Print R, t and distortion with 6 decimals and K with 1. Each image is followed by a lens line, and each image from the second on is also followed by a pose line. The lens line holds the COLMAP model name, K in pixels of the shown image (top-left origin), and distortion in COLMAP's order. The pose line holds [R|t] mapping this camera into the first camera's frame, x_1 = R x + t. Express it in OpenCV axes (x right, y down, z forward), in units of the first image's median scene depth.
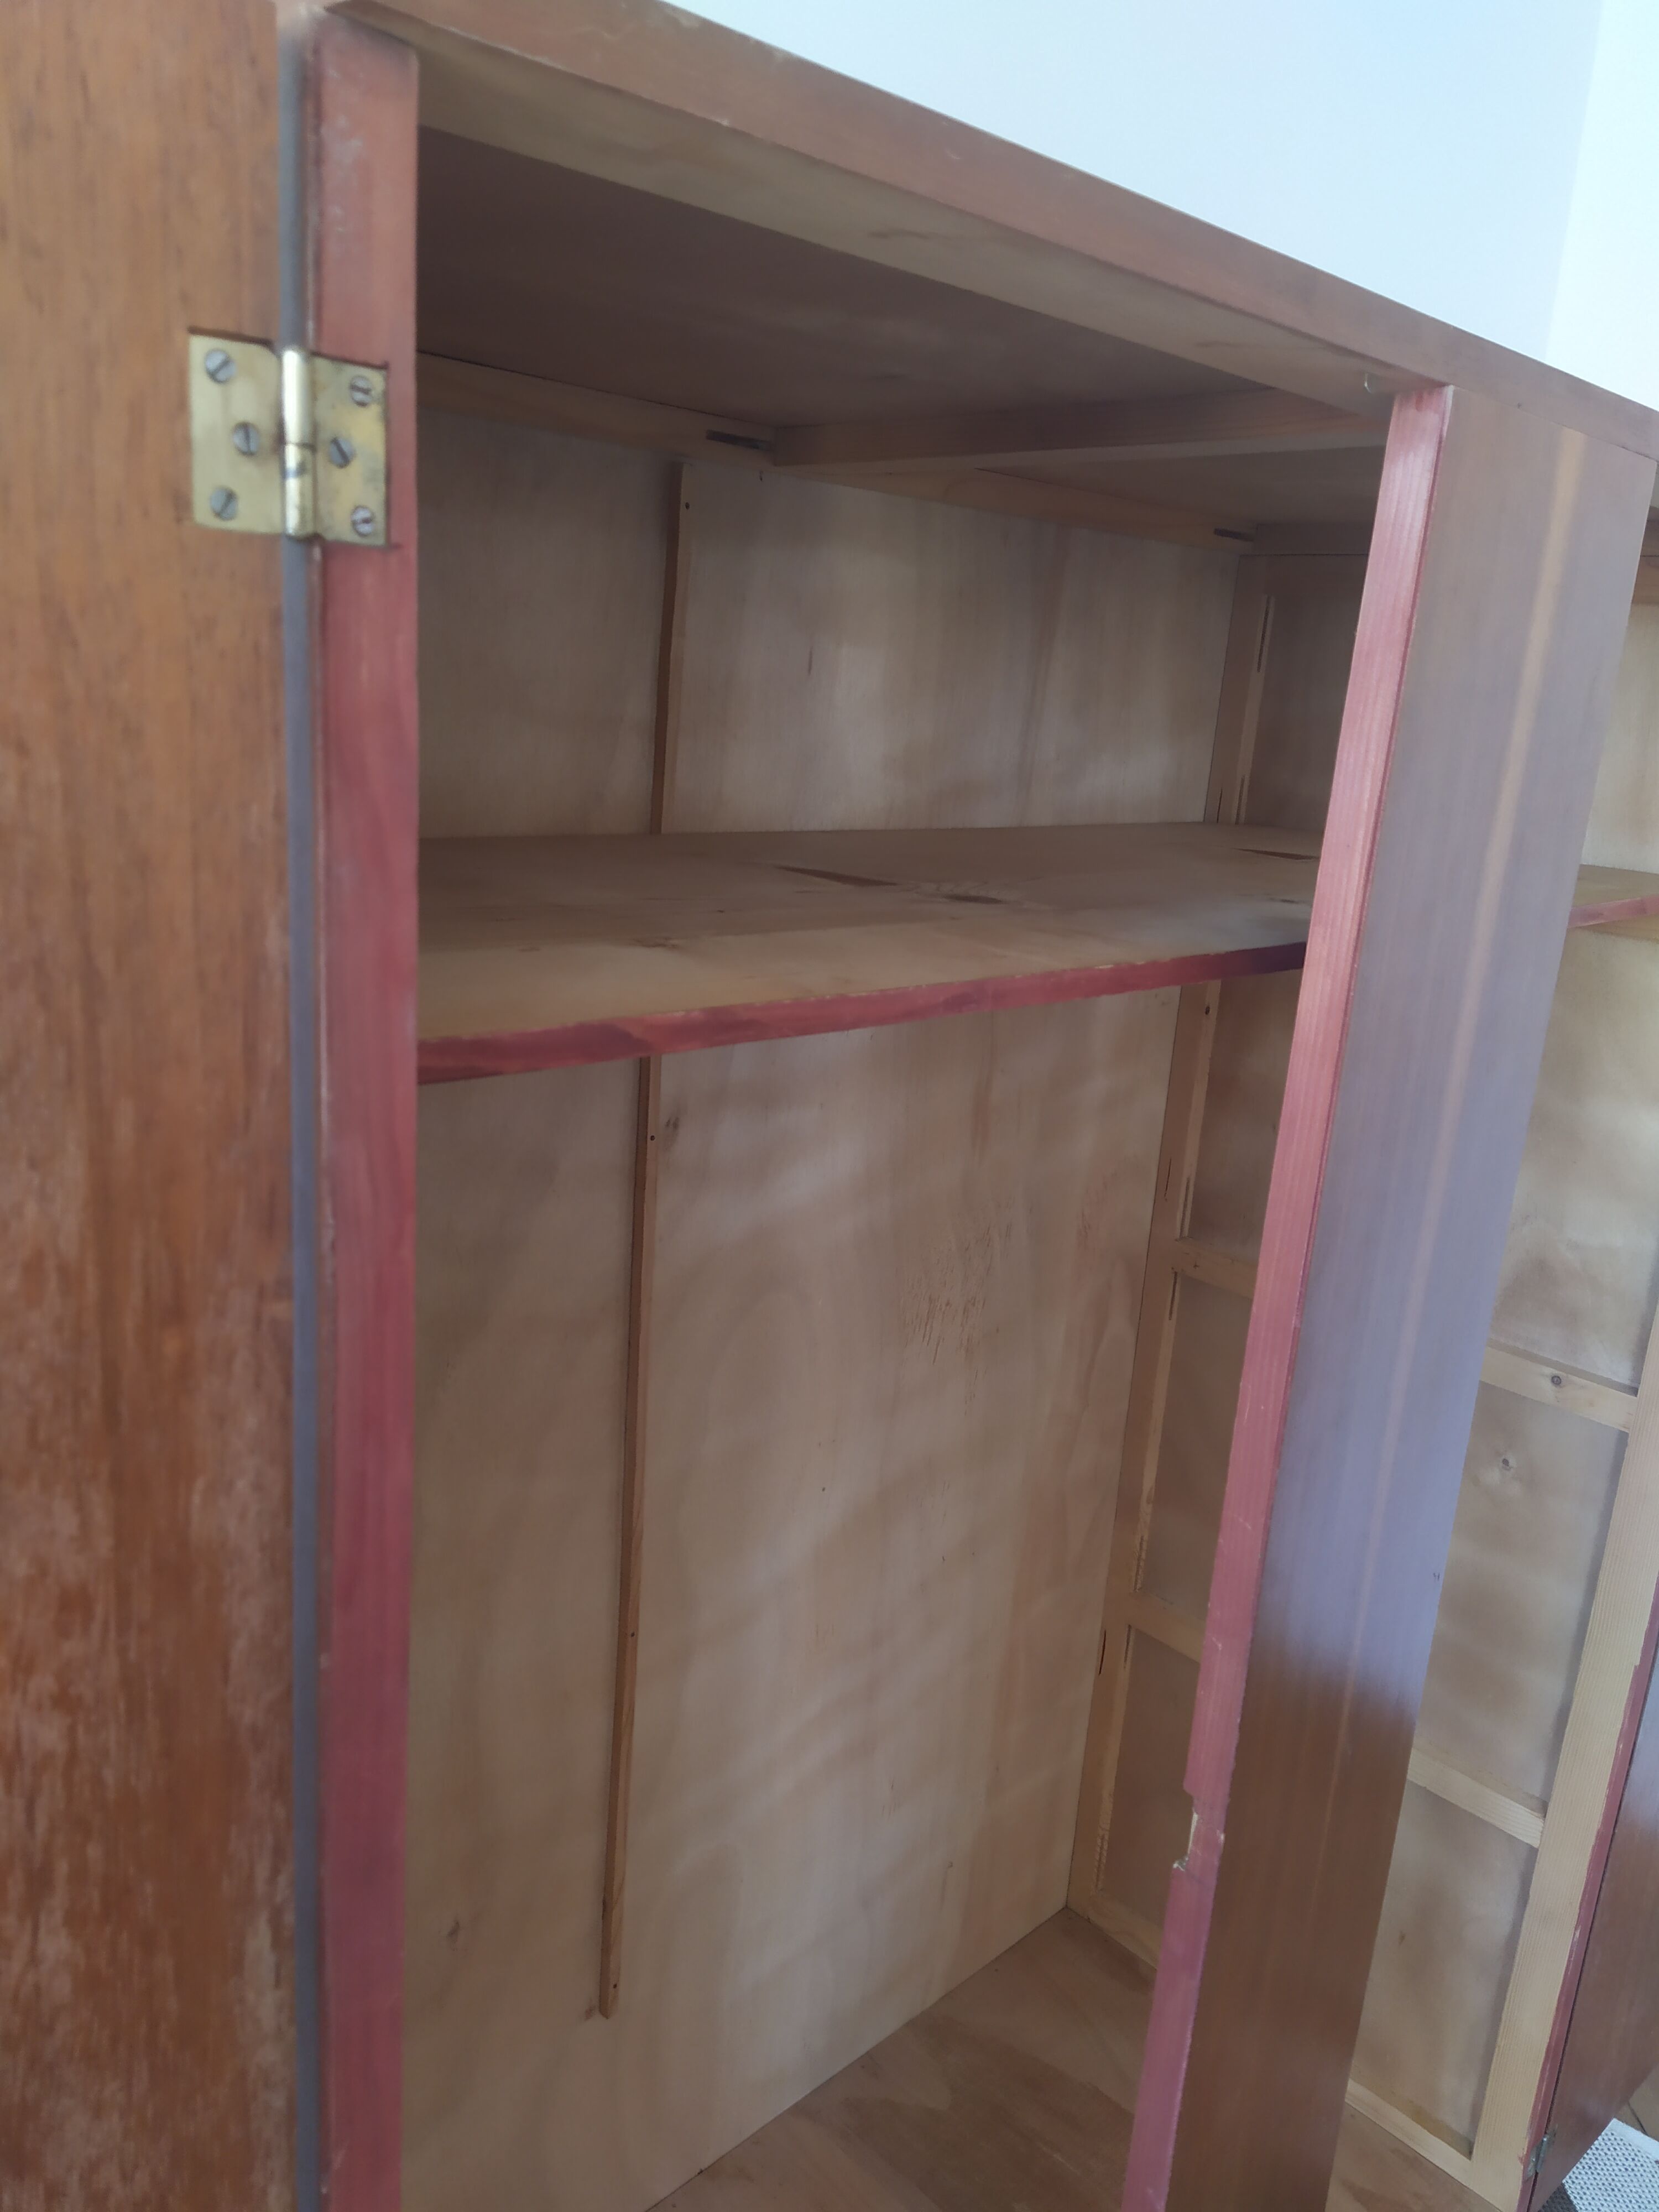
lens RADIAL K [[1647.3, 0, 826.7], [0, 1647.3, 1100.9], [0, 0, 1]] dist [0.048186, -0.062880]
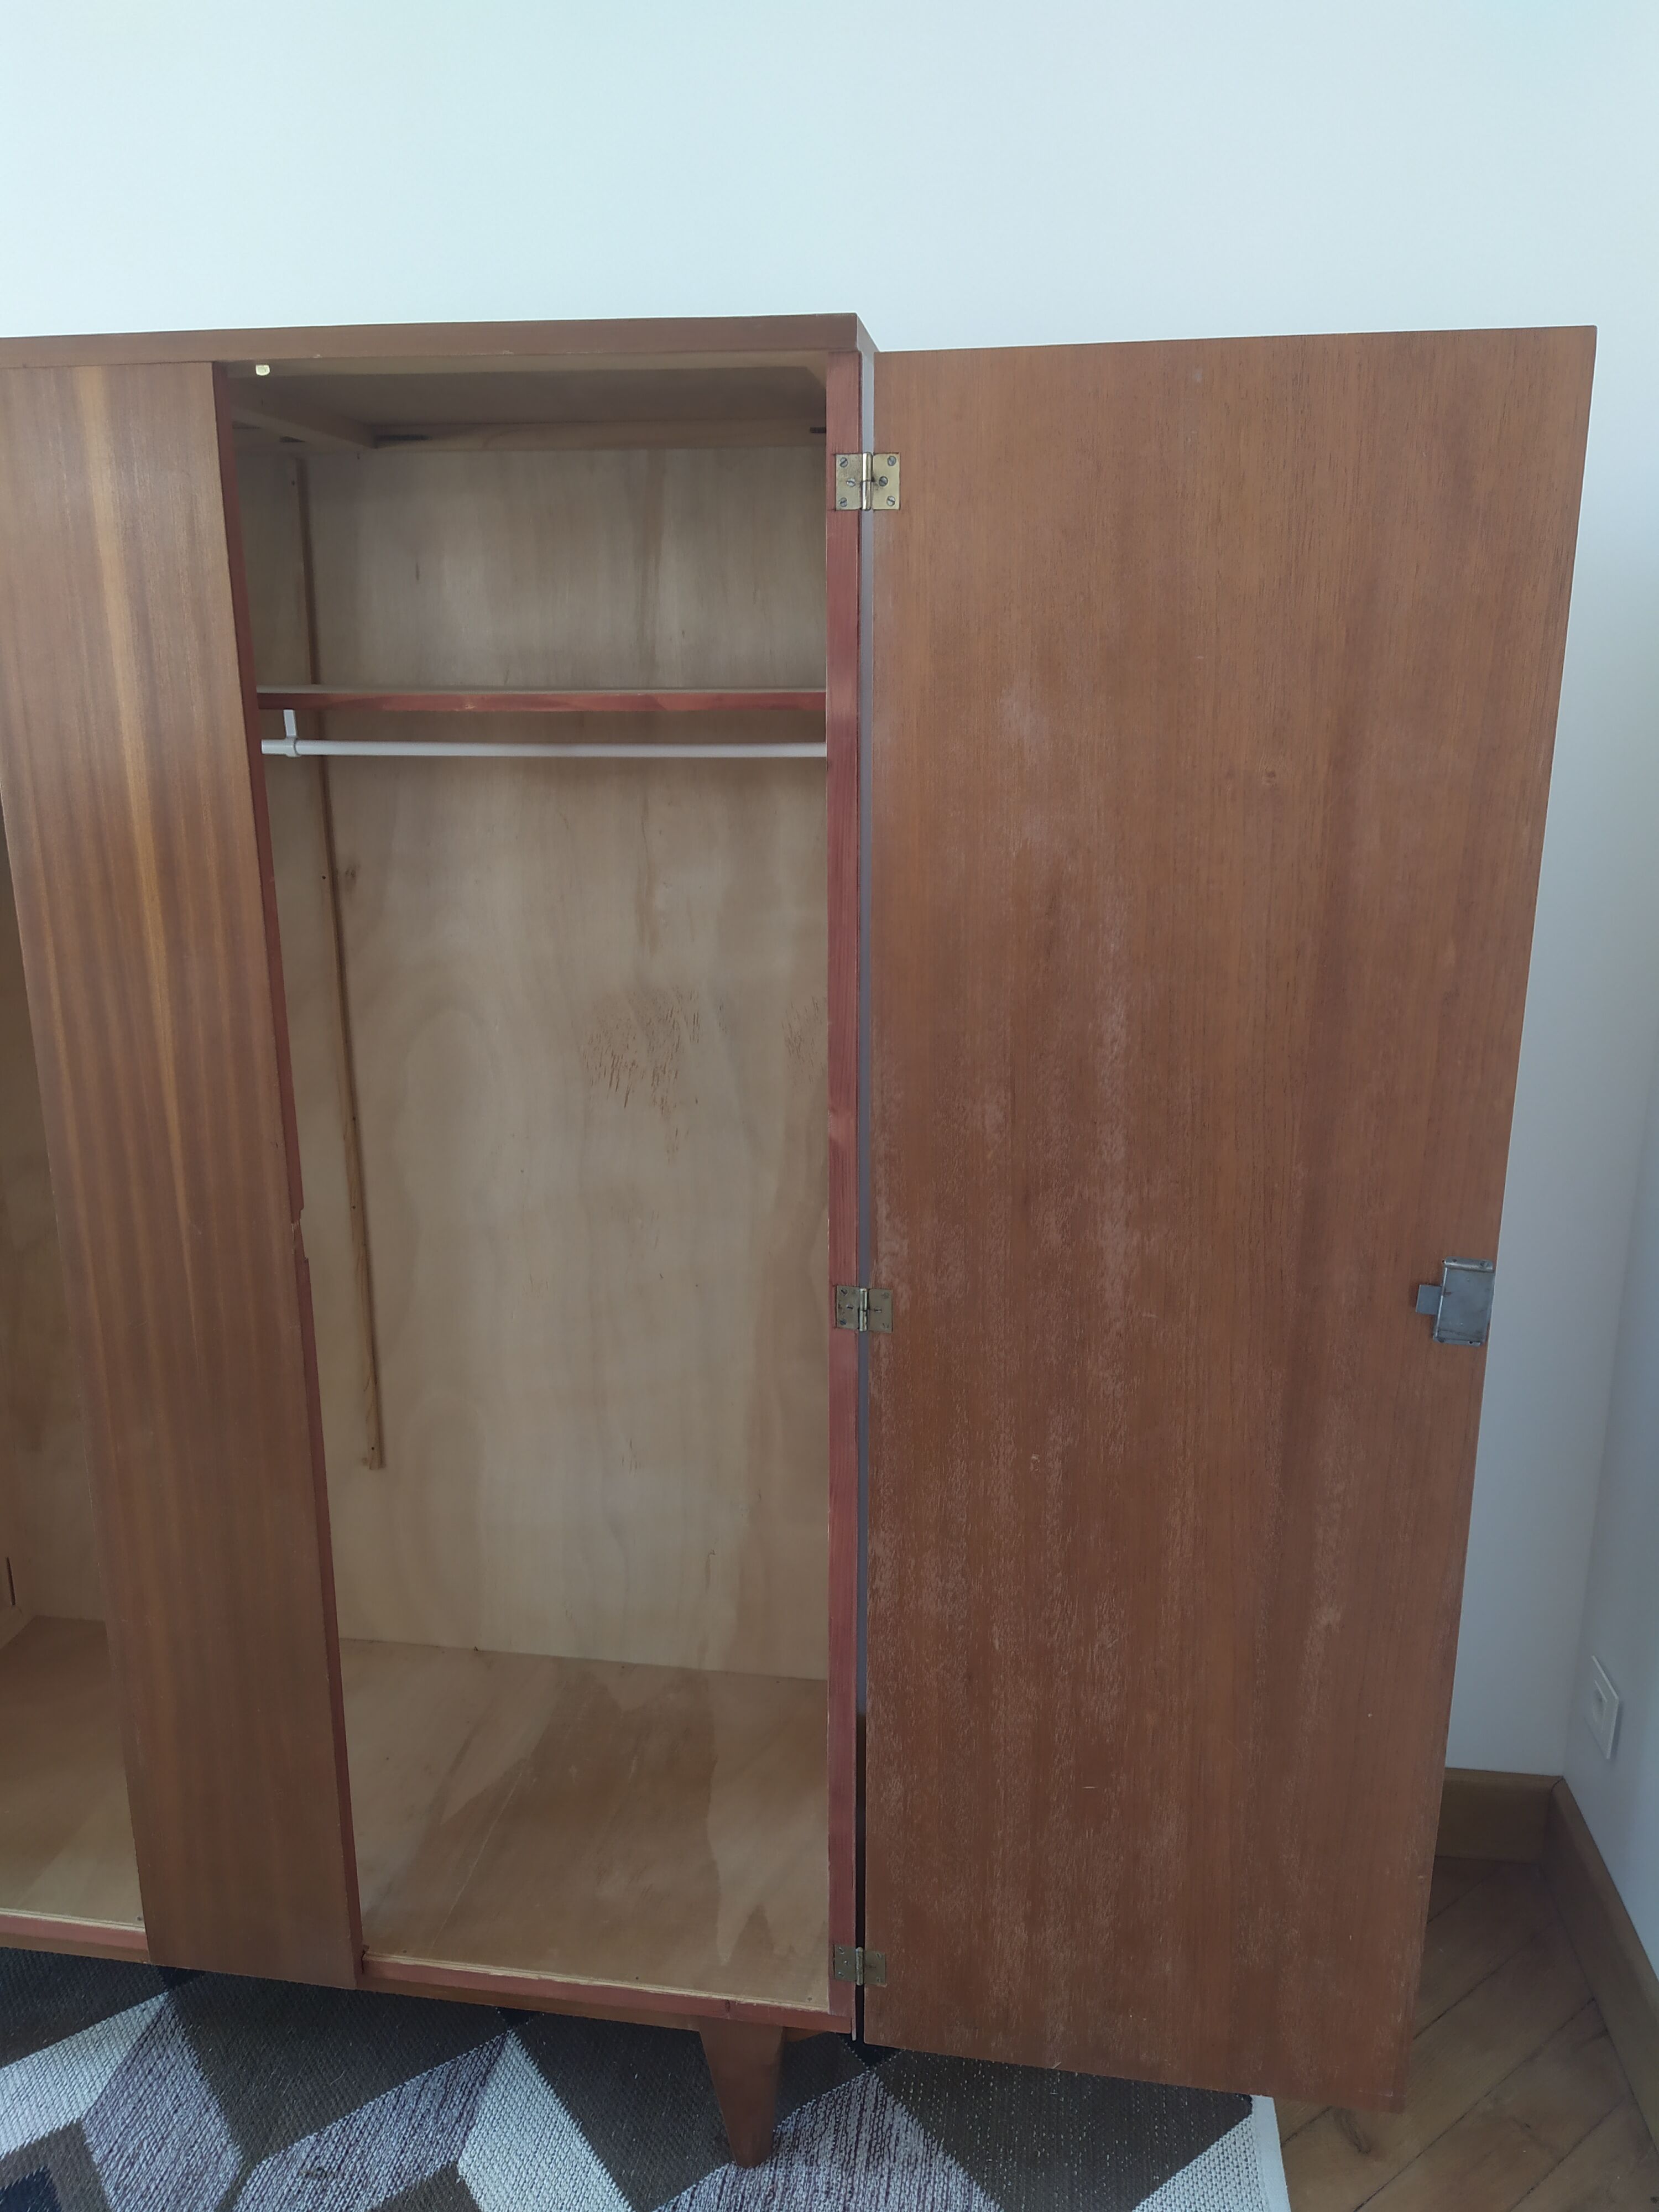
lens RADIAL K [[1647.3, 0, 832.5], [0, 1647.3, 1115.4], [0, 0, 1]] dist [0.048186, -0.062880]
pose [[0.613131, 0.136214, -0.778149, 1.271212], [-0.156710, 0.986419, 0.049194, 0.079553], [0.774282, 0.091781, 0.626150, 0.330931]]
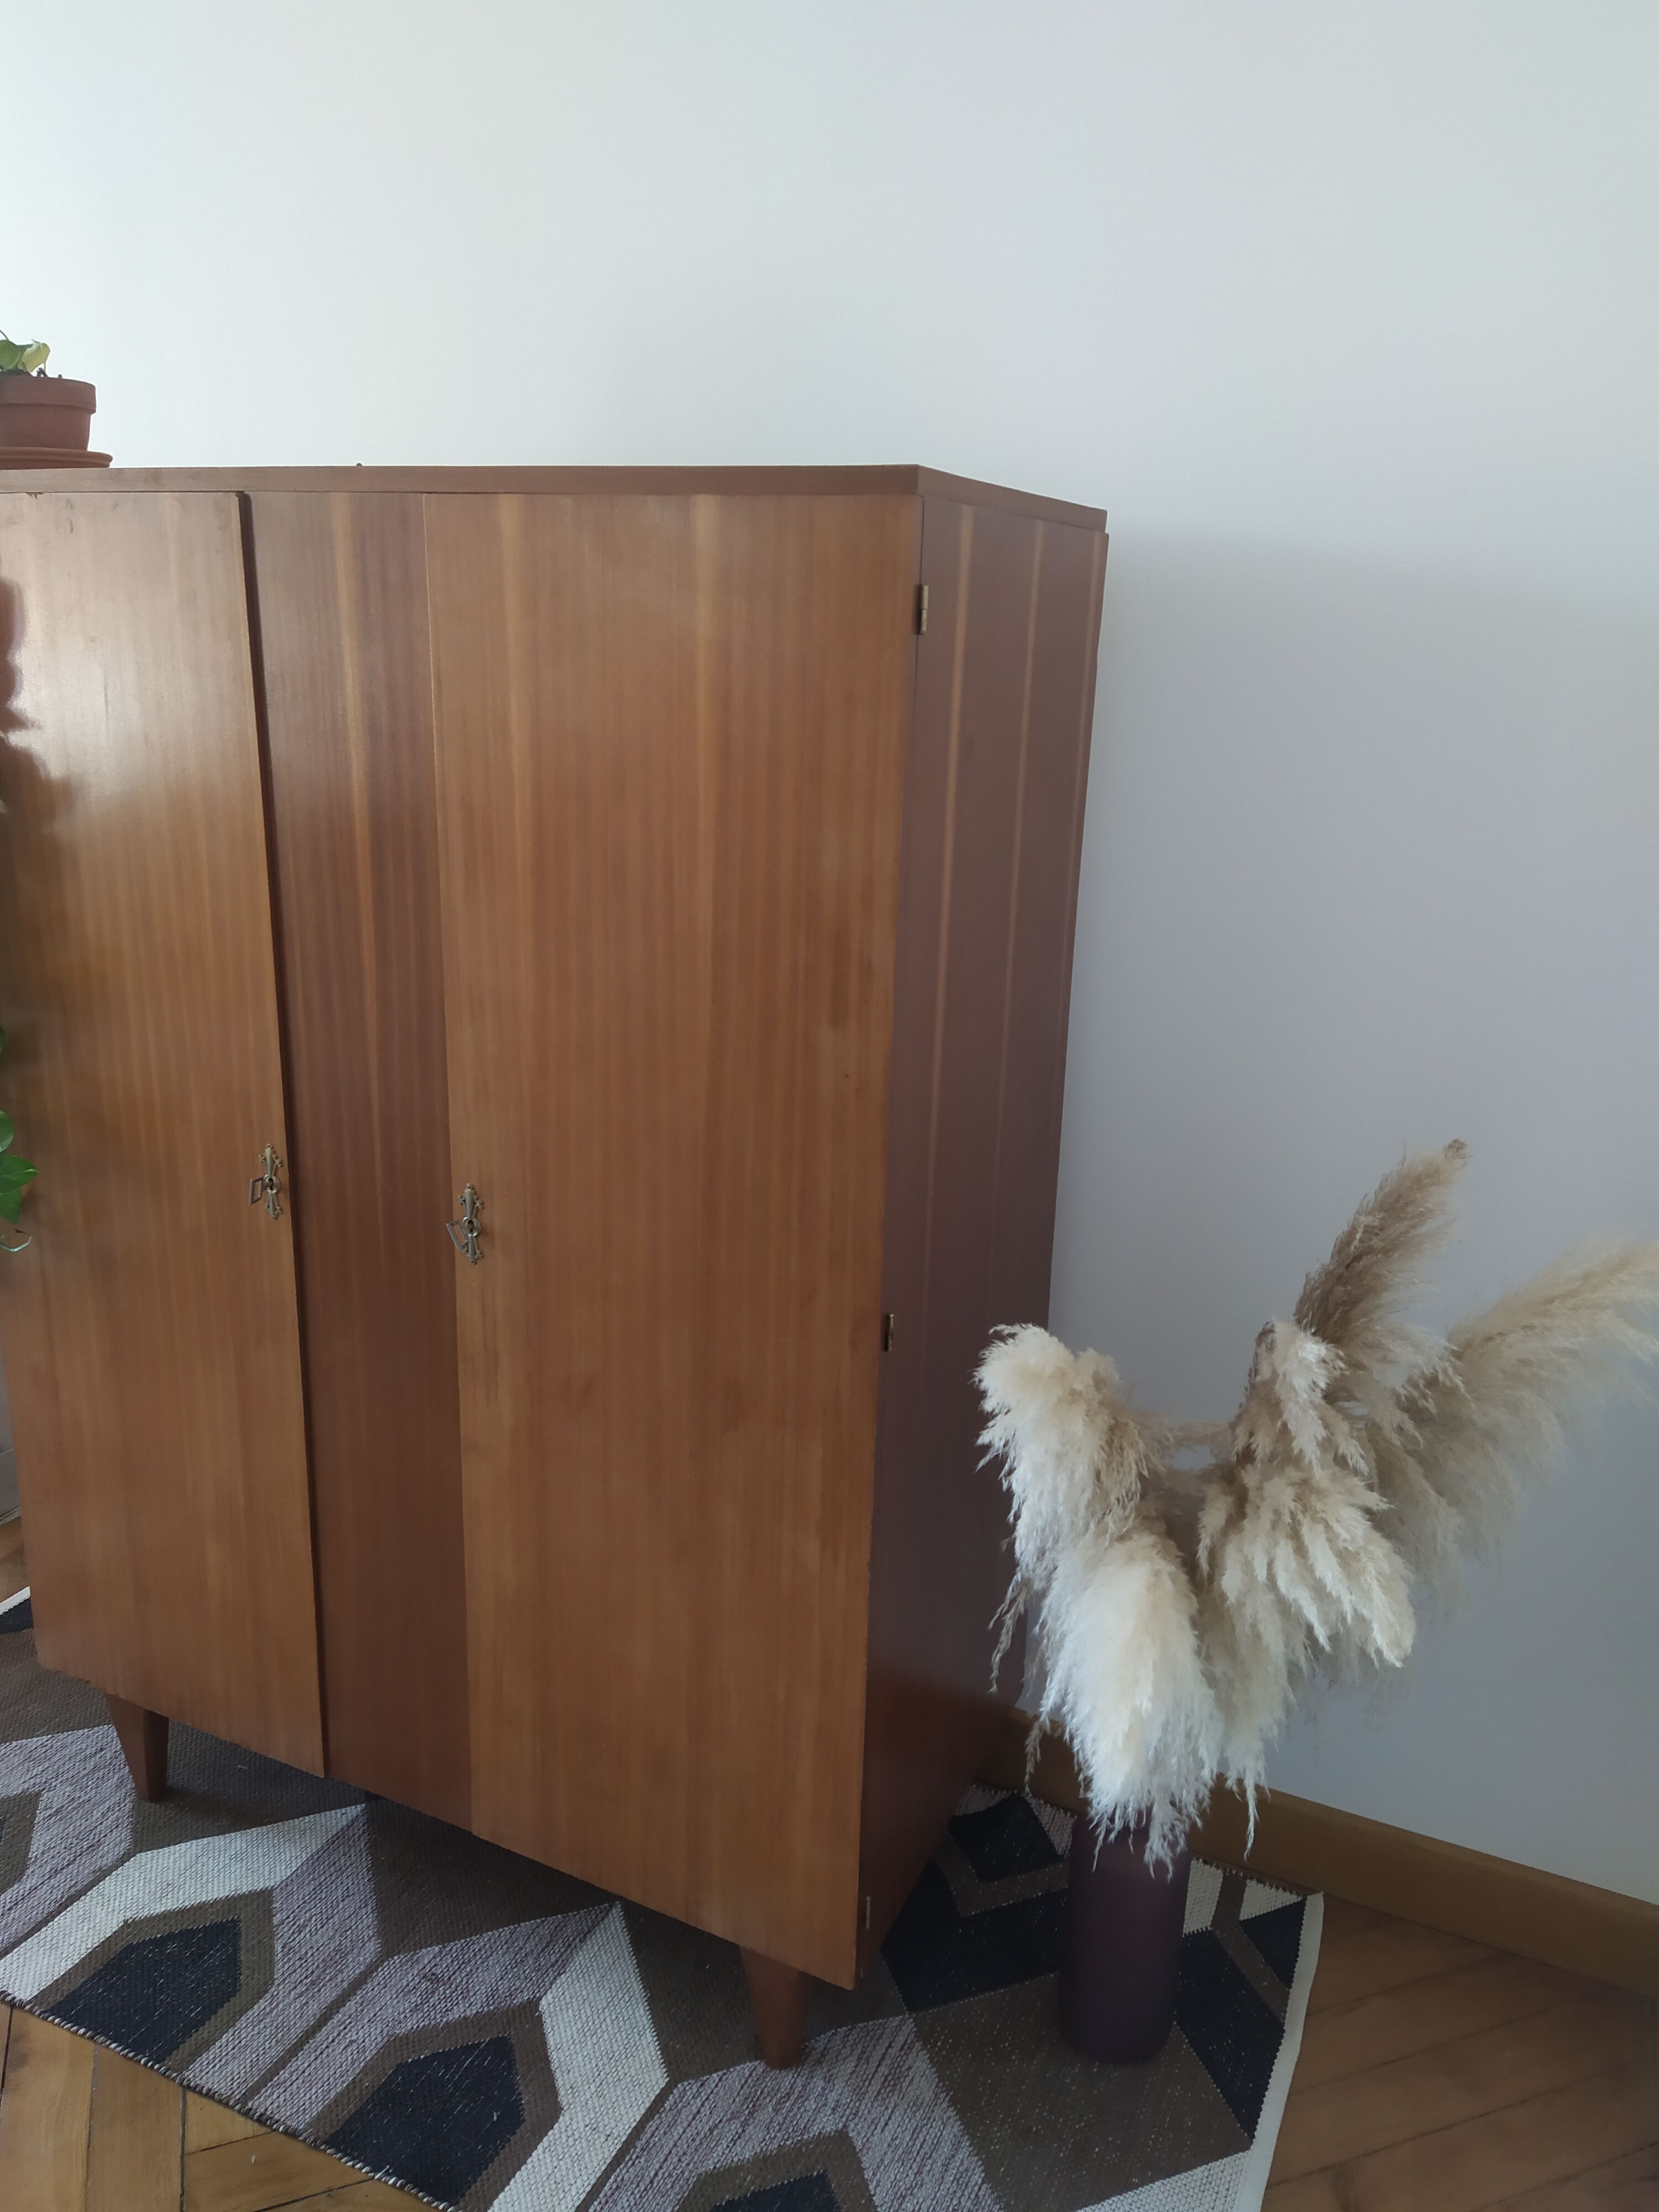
lens RADIAL K [[1647.3, 0, 833.3], [0, 1647.3, 1099.1], [0, 0, 1]] dist [0.048186, -0.062880]
pose [[0.357758, 0.202230, -0.911654, 1.496523], [-0.239370, 0.963510, 0.119797, -0.037325], [0.902614, 0.175364, 0.393110, 0.479912]]
